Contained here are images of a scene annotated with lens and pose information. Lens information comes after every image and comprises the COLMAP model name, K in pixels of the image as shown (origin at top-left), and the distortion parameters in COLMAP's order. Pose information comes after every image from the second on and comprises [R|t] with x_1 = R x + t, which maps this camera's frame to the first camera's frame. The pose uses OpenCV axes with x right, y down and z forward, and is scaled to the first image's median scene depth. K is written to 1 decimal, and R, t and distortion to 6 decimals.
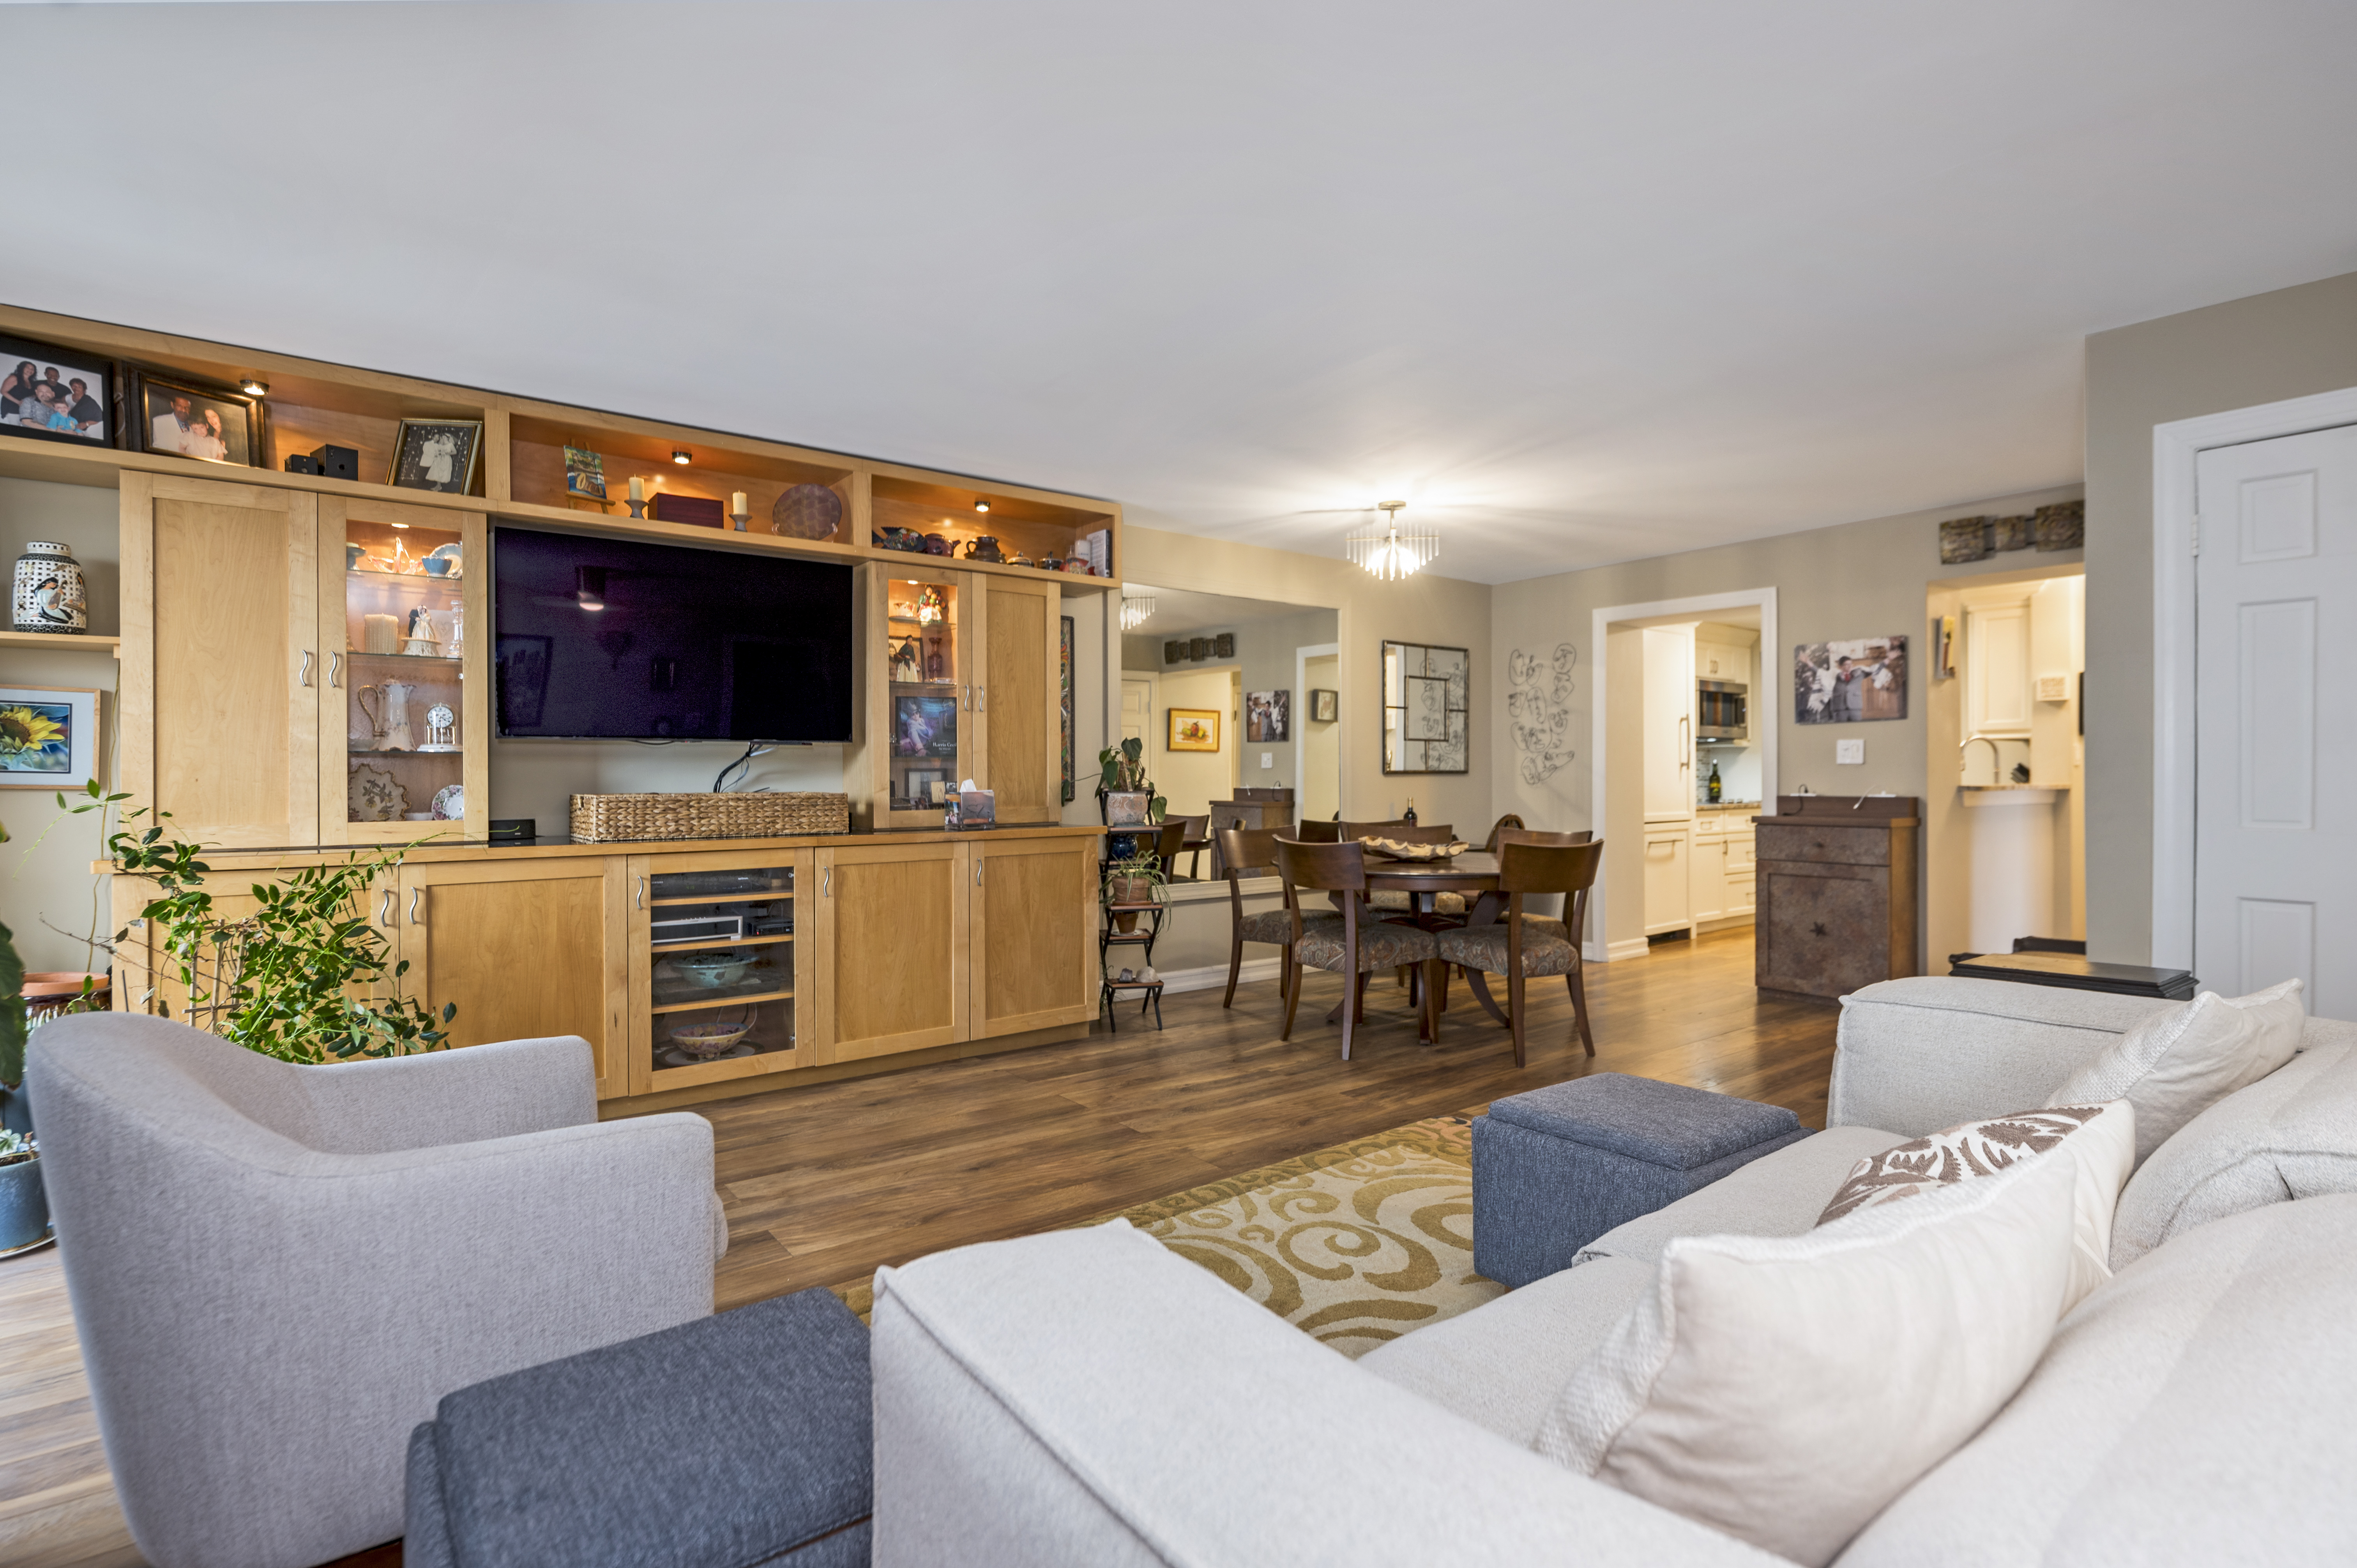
lens RADIAL K [[1101.5, 0, 1182.2], [0, 1101.5, 783.5], [0, 0, 1]] dist [0.004690, -0.000445]
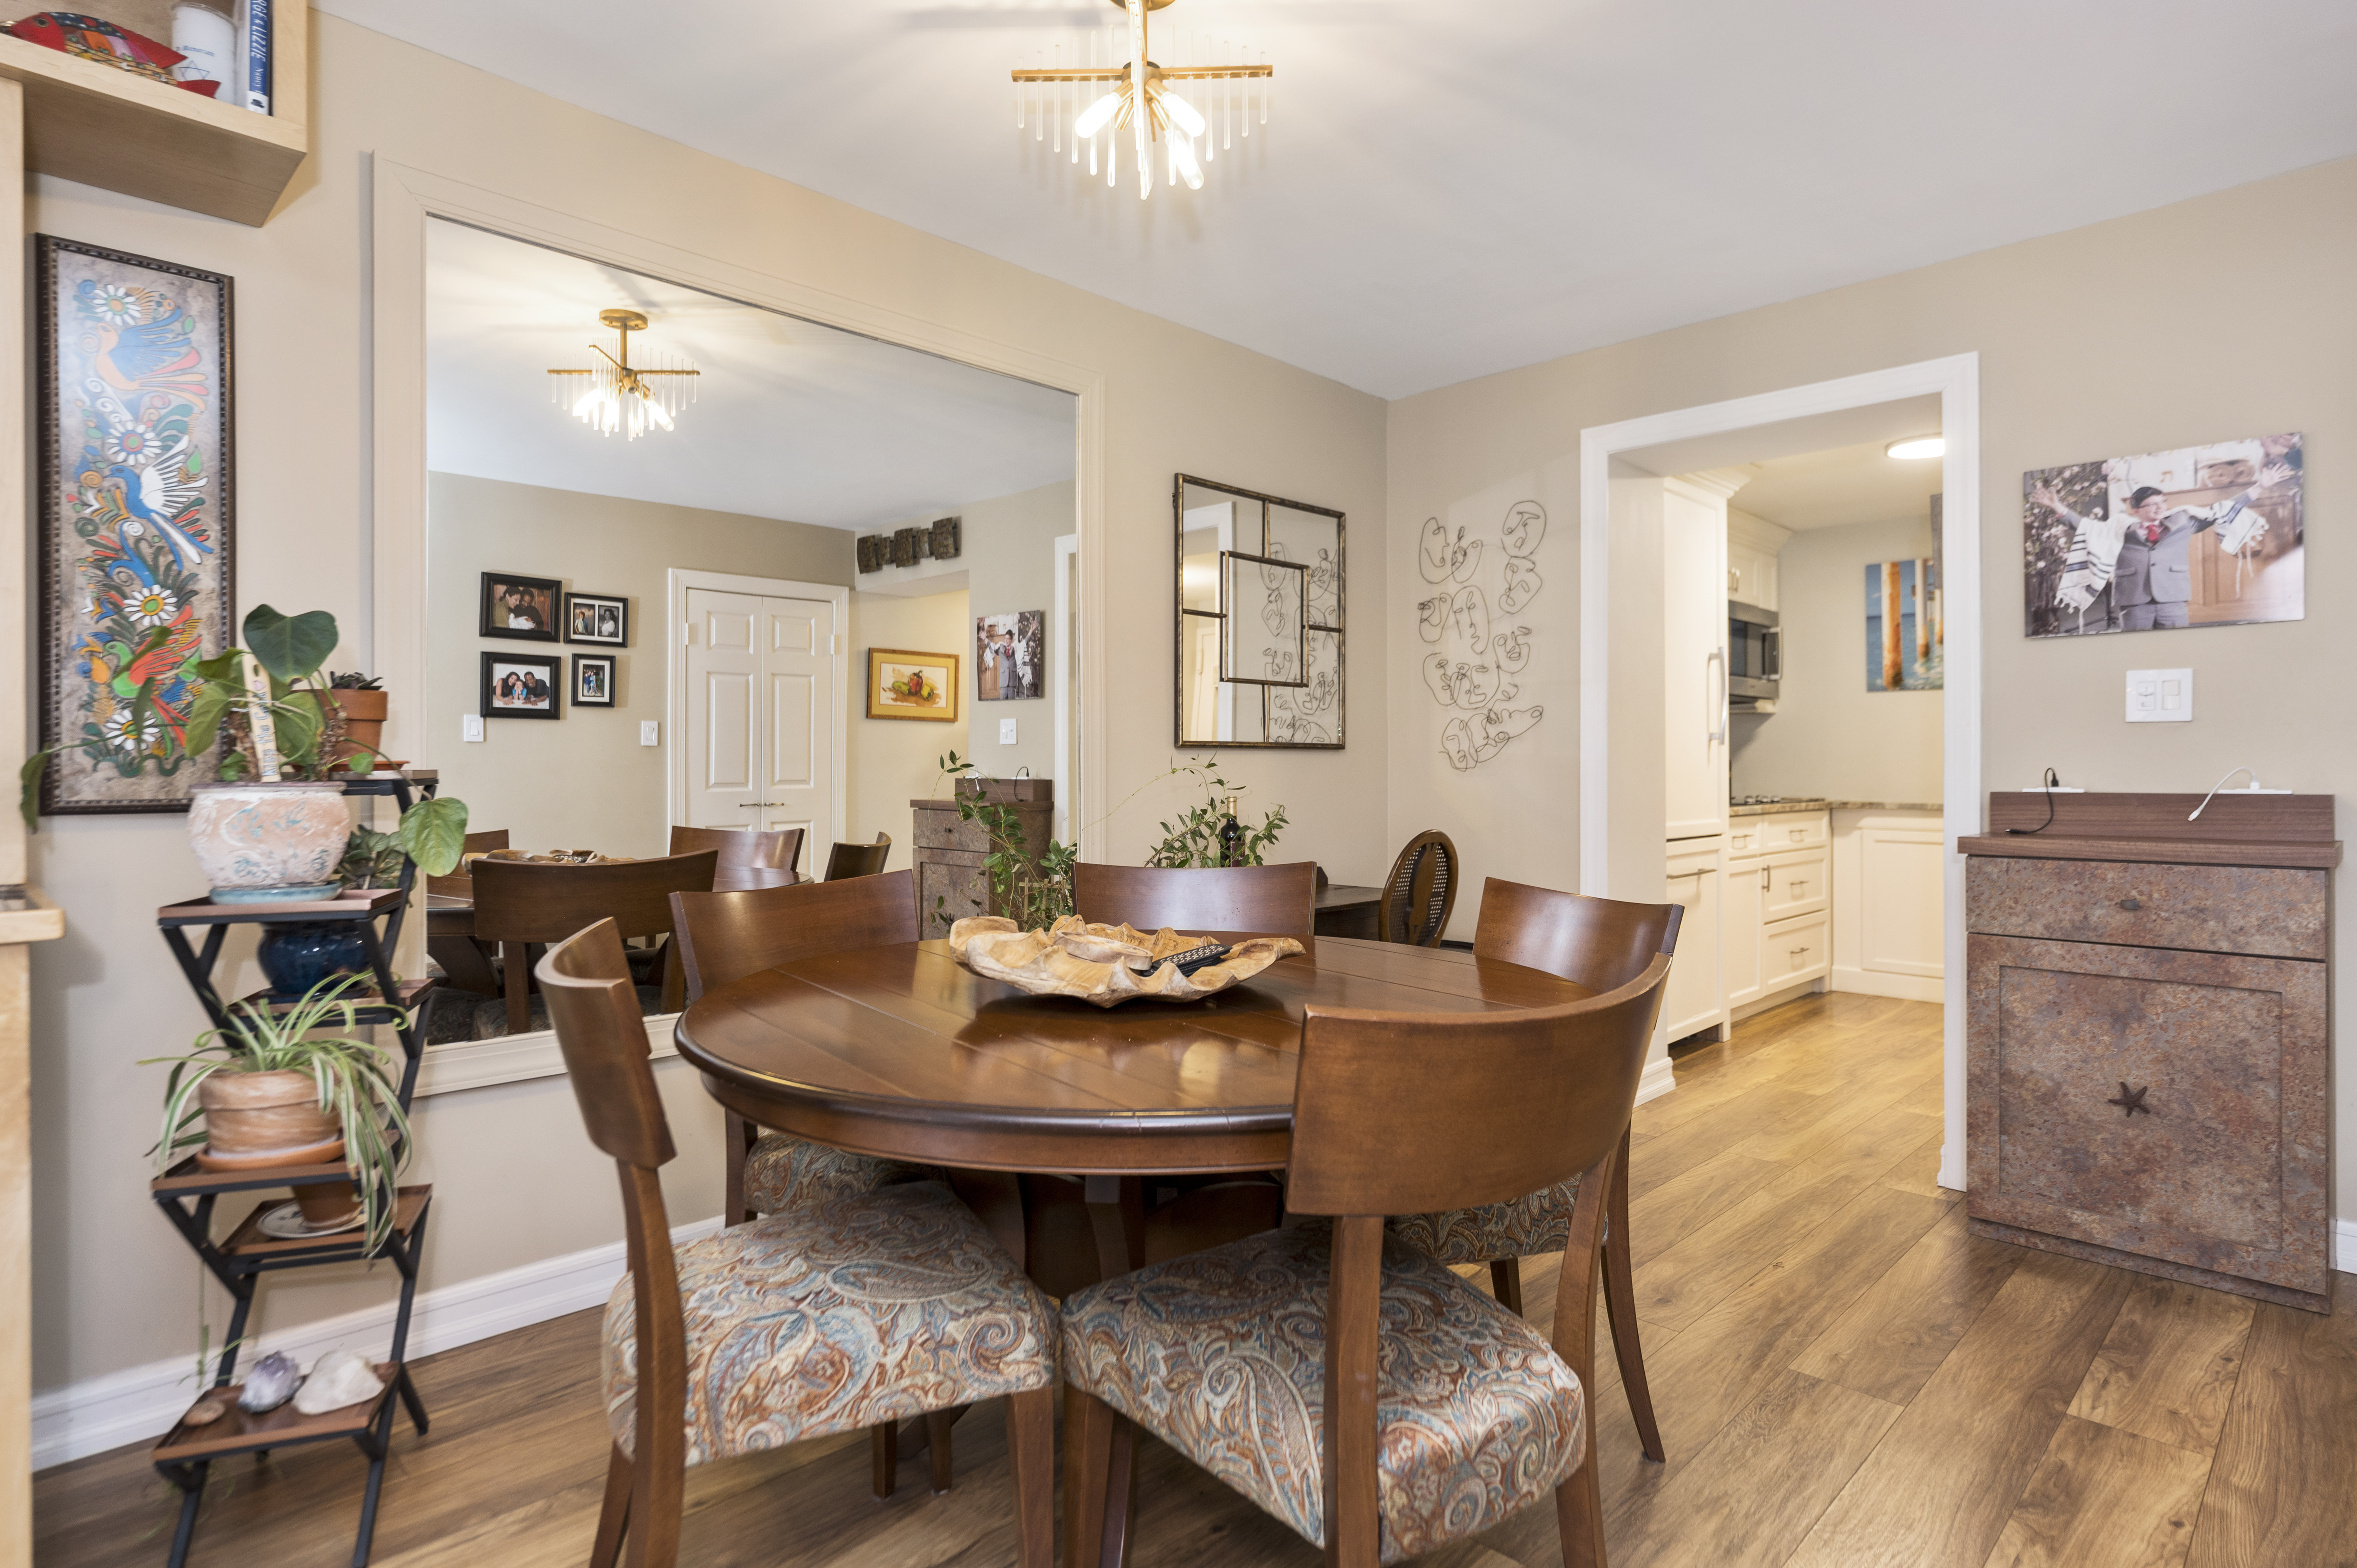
lens RADIAL K [[1222.1, 0, 1194.1], [0, 1222.1, 769.4], [0, 0, 1]] dist [-0.004402, 0.000698]
pose [[0.991034, 0.000940, 0.133607, 0.147122], [-0.000234, 0.999986, -0.005299, 0.004779], [-0.133610, 0.005221, 0.991020, 0.574840]]
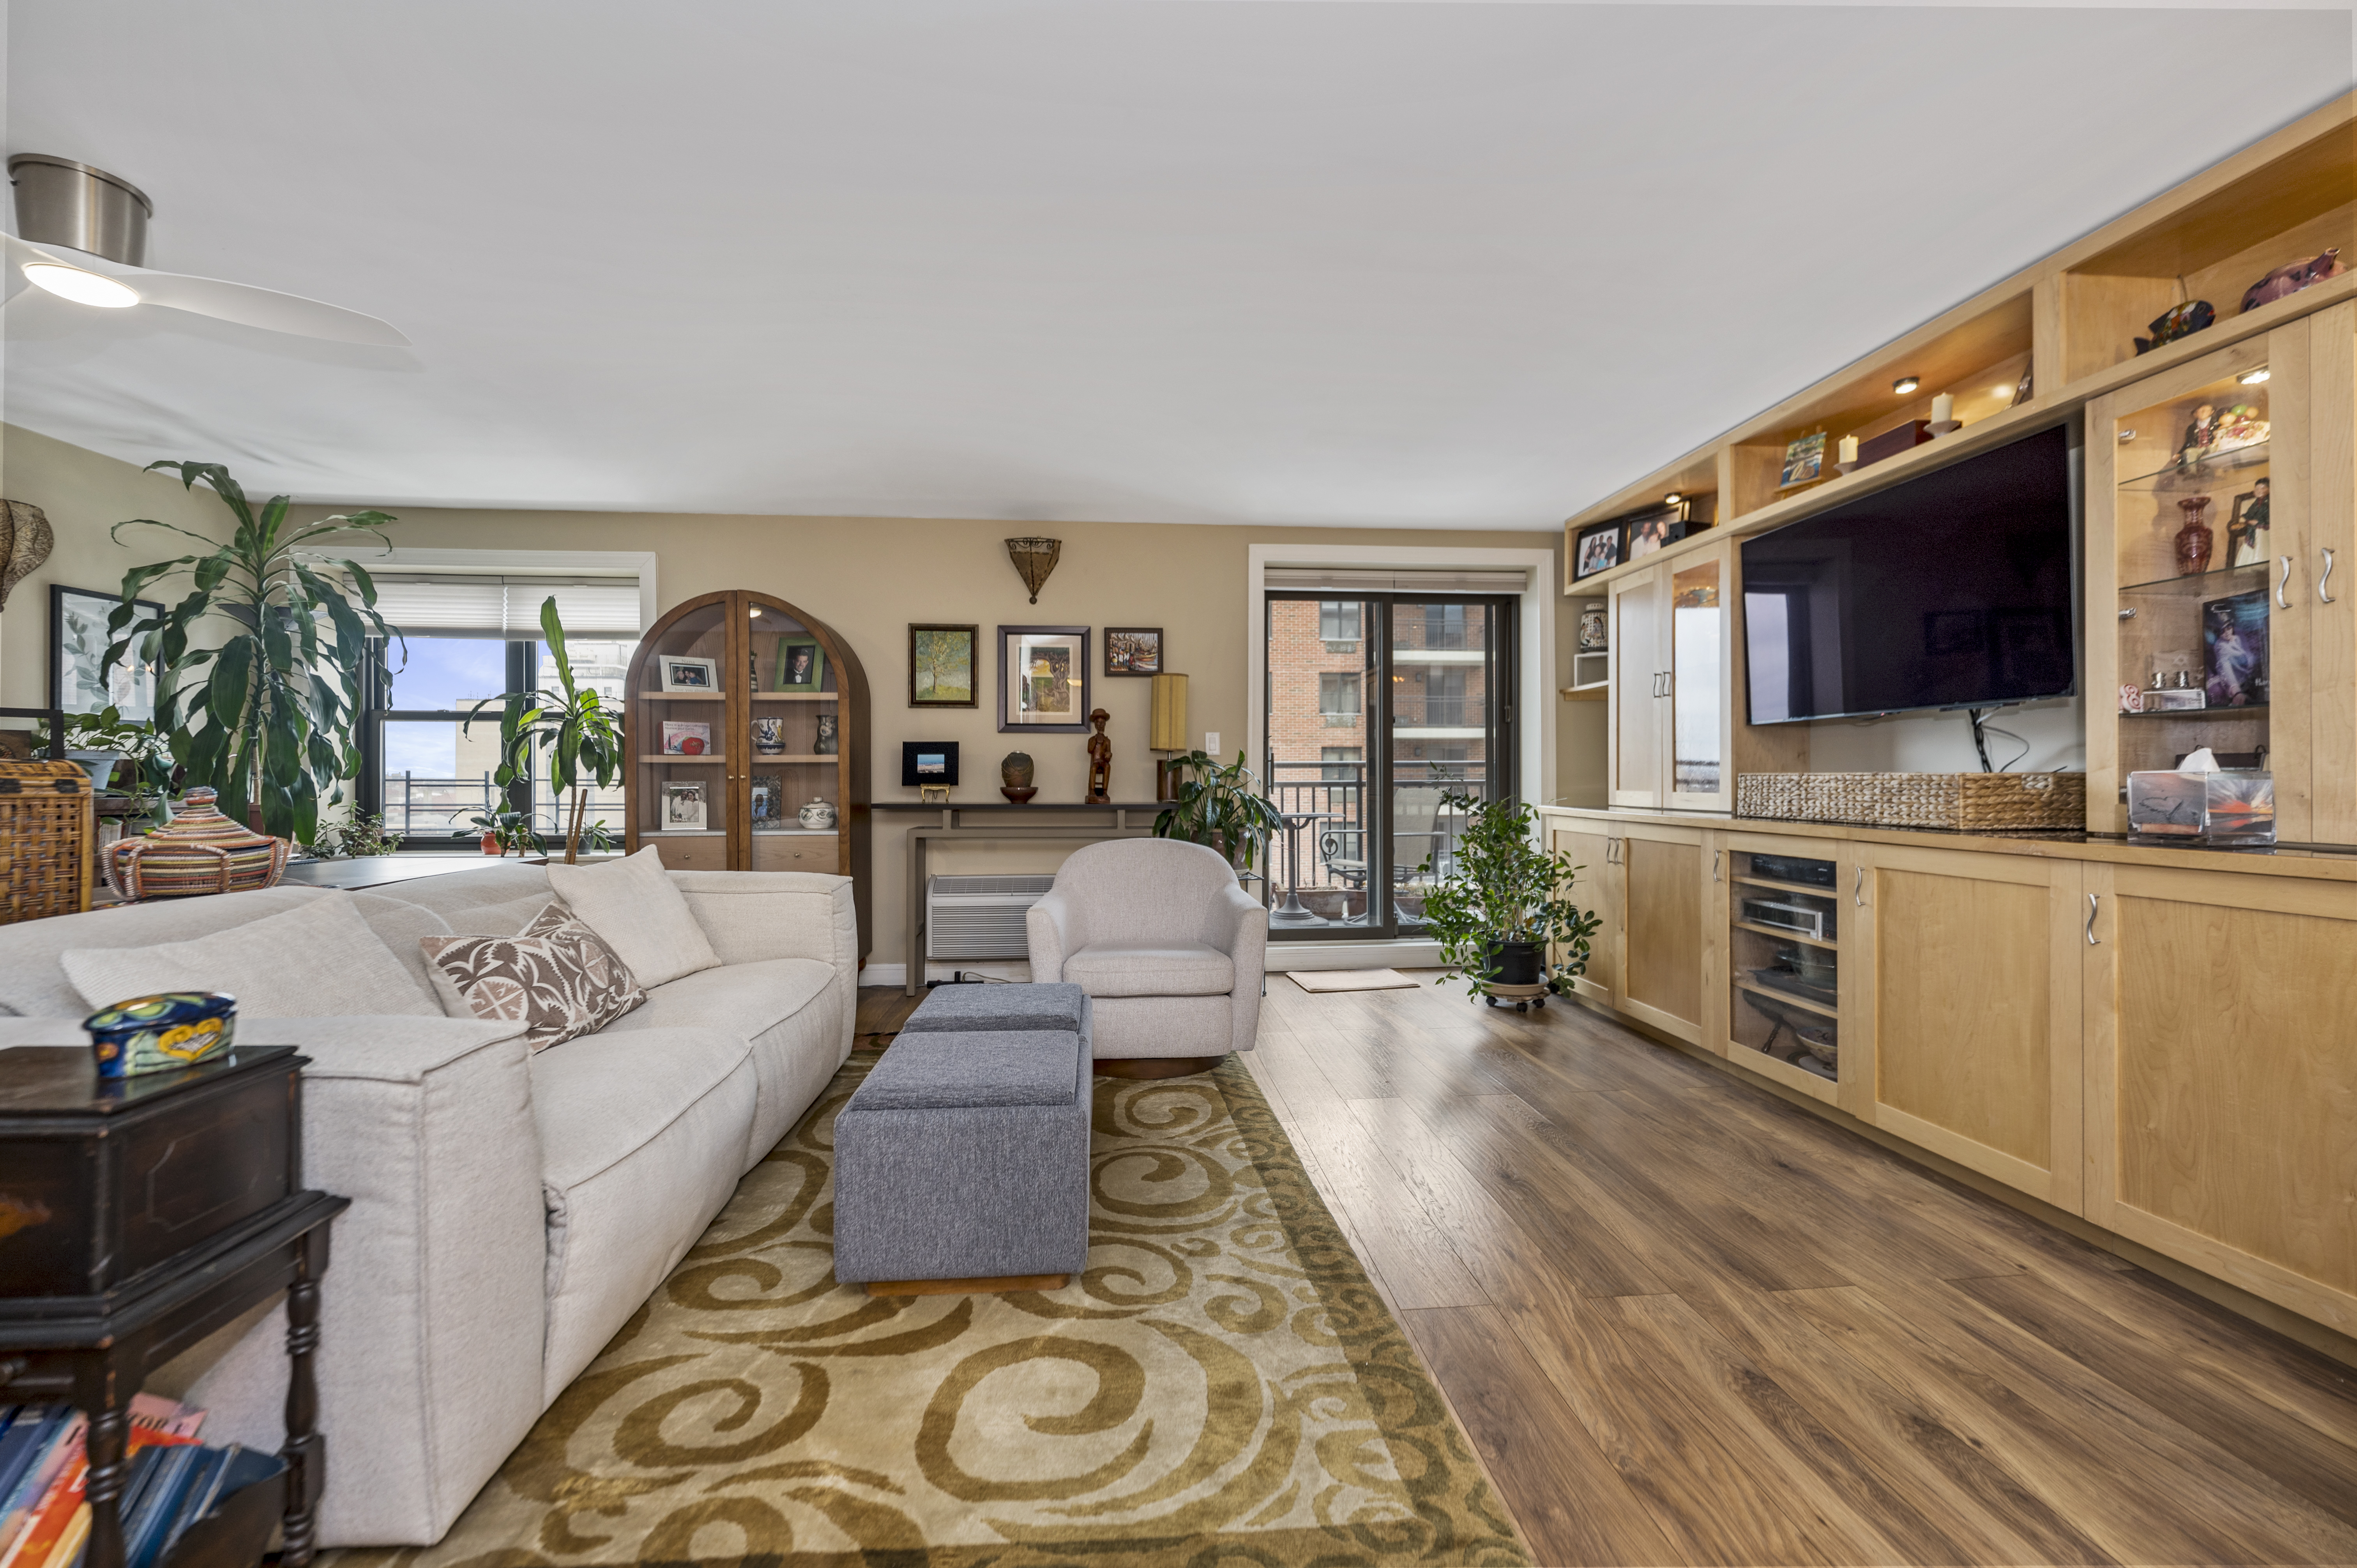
lens RADIAL K [[956.4, 0, 1182.0], [0, 956.4, 782.0], [0, 0, 1]] dist [0.001851, -0.001055]
pose [[-0.538516, 0.007359, -0.842583, 0.365037], [-0.000636, 0.999958, 0.009139, 0.006993], [0.842615, 0.005457, -0.538489, 0.698322]]
